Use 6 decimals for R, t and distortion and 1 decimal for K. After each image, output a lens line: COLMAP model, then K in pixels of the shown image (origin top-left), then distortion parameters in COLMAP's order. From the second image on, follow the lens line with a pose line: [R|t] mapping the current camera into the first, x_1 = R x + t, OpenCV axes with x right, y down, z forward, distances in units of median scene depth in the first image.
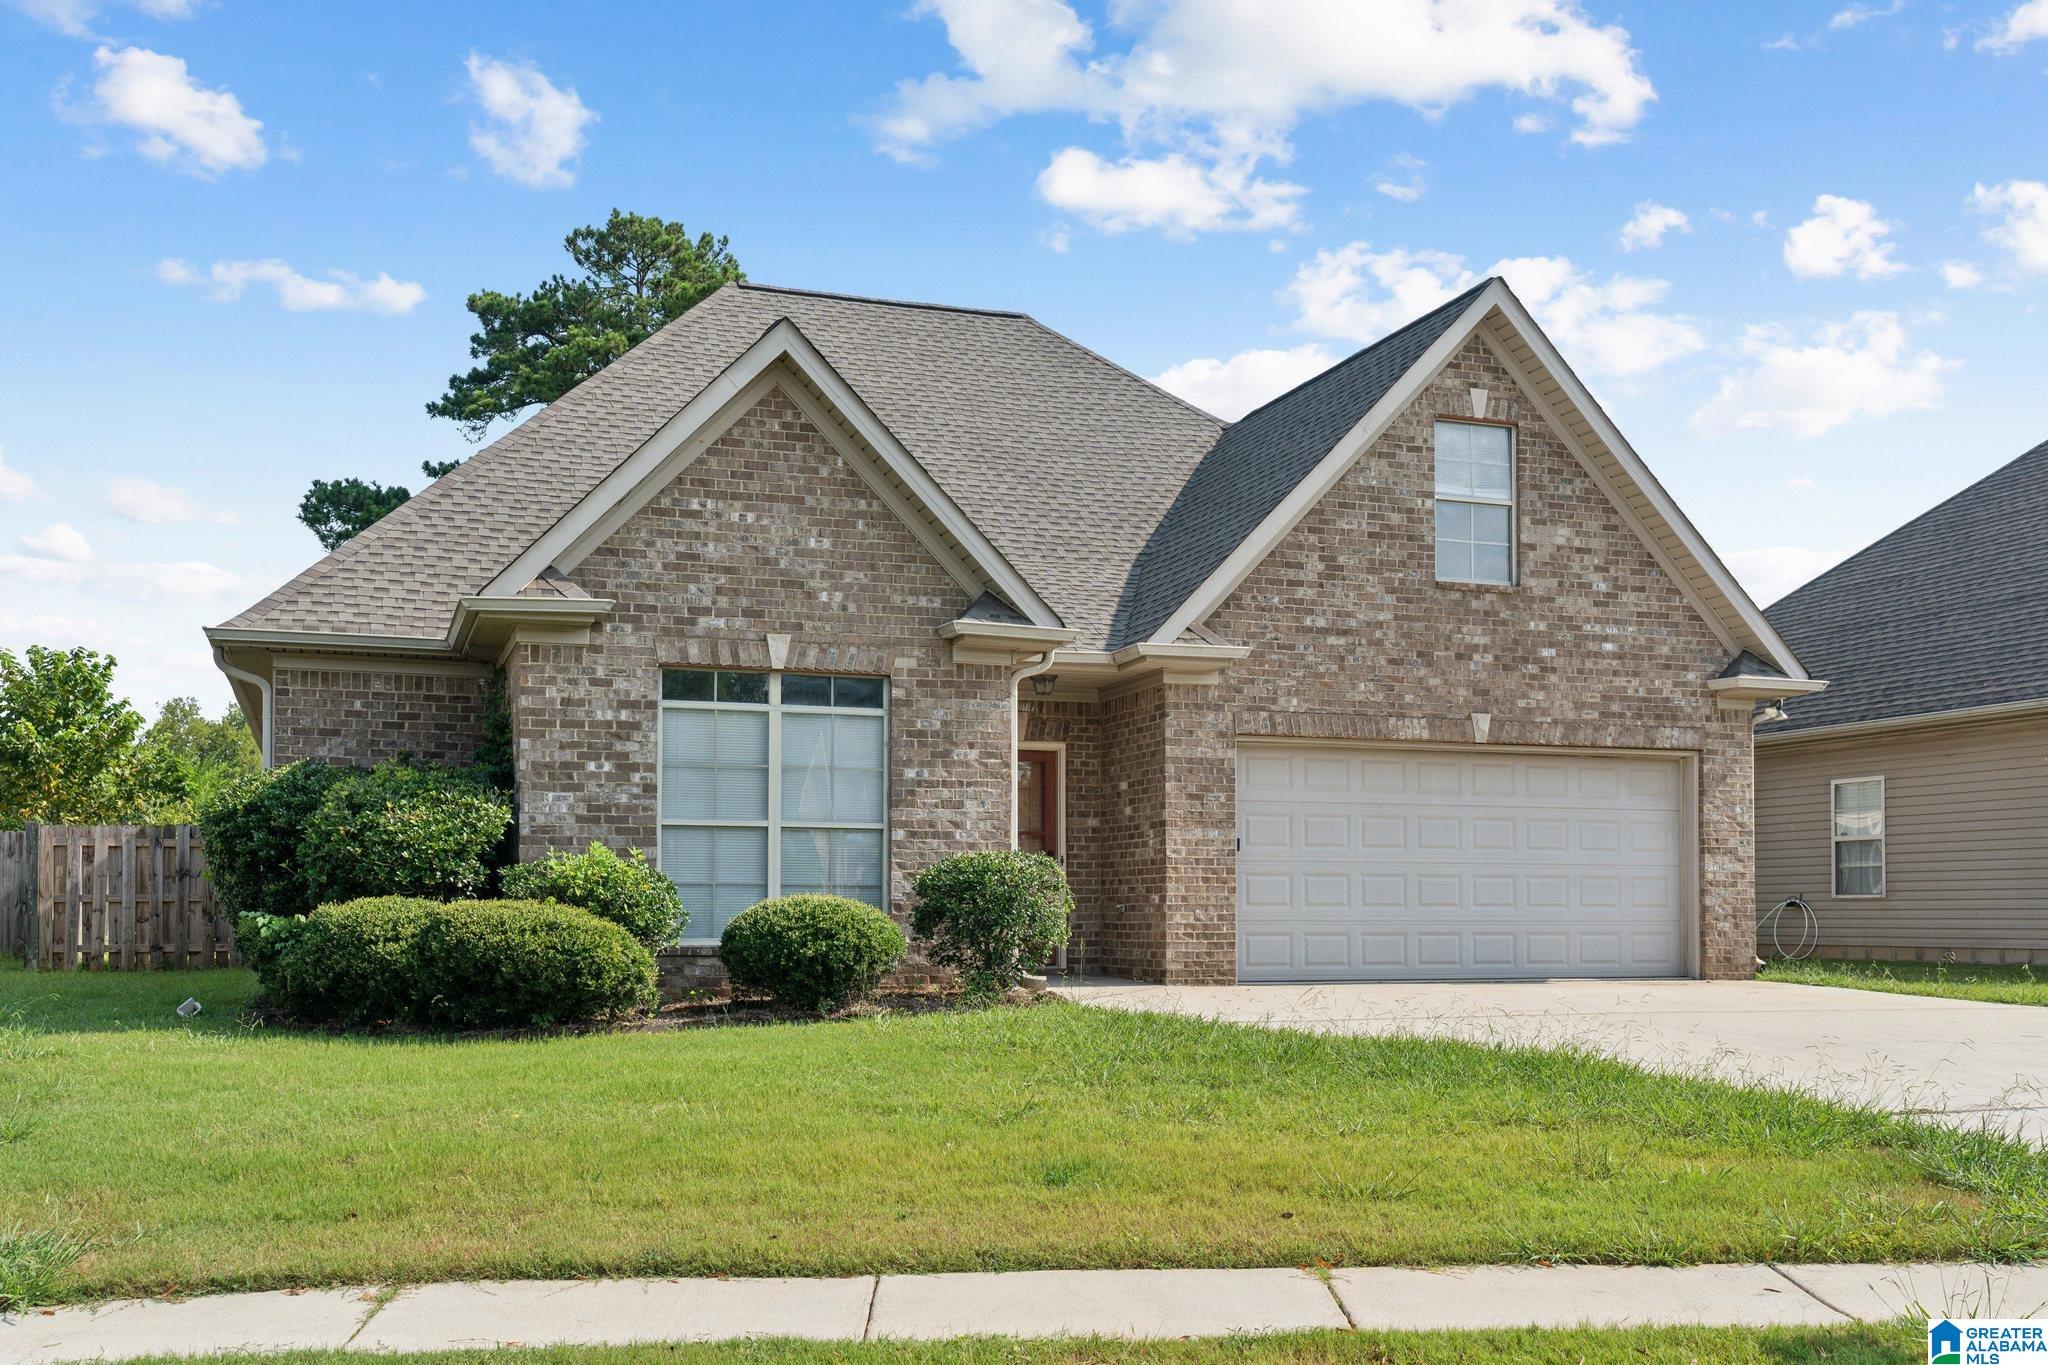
lens RADIAL K [[1899.1, 0, 1021.9], [0, 1899.1, 730.0], [0, 0, 1]] dist [0.014693, 0.000000]
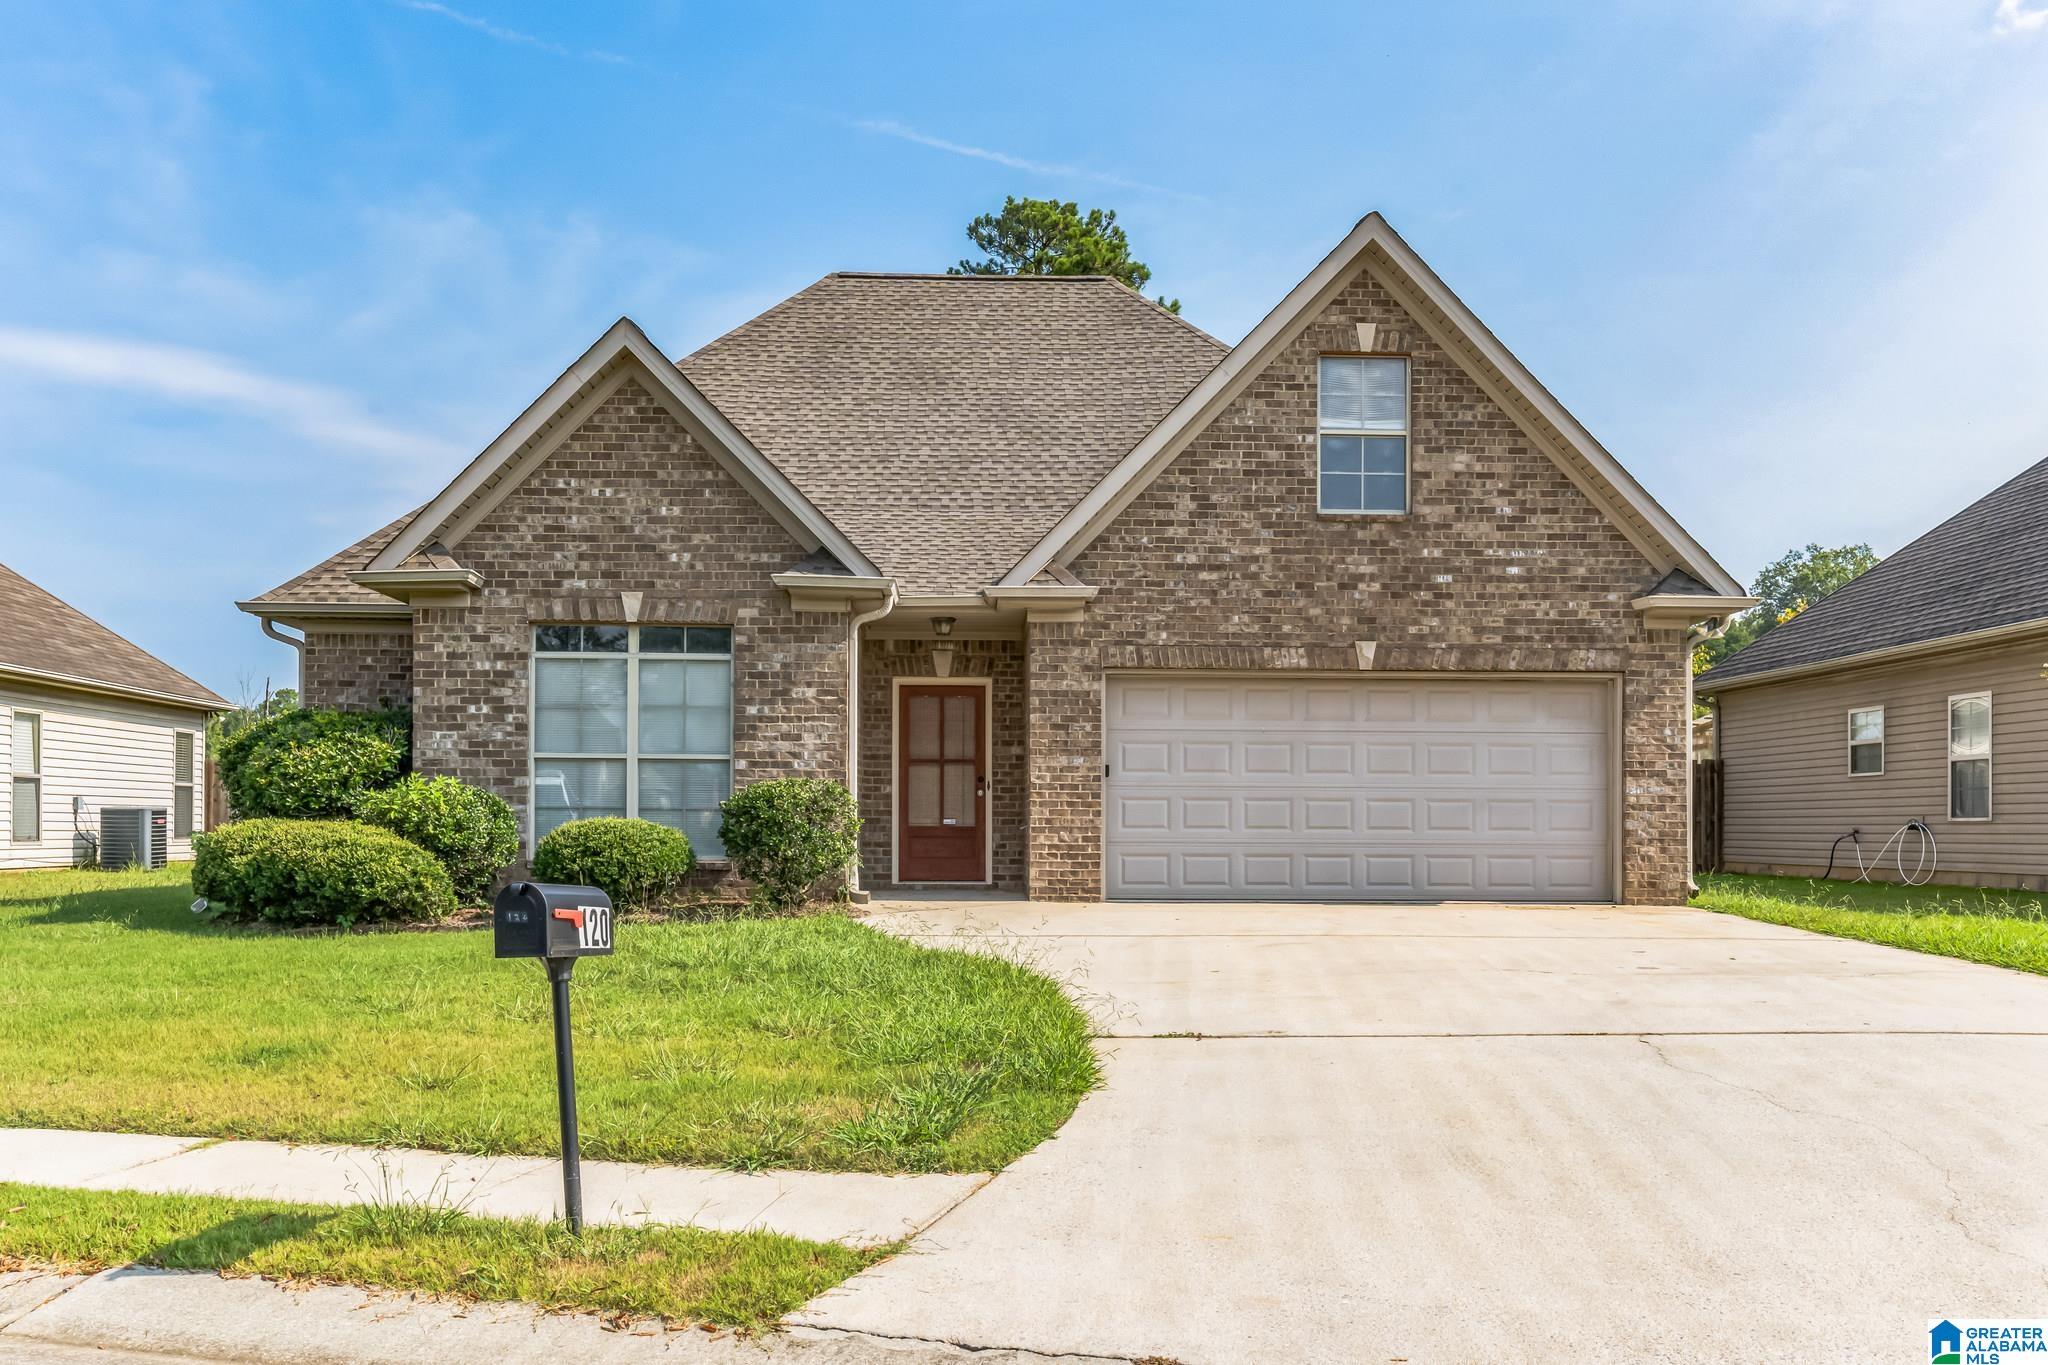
lens RADIAL K [[1768.4, 0, 1024.1], [0, 1768.4, 682.4], [0, 0, 1]] dist [0.002300, 0.005315]
pose [[0.954398, -0.019737, -0.297885, 0.355465], [0.023815, 0.999666, 0.010067, -0.000440], [0.297587, -0.016702, 0.954549, 0.036754]]
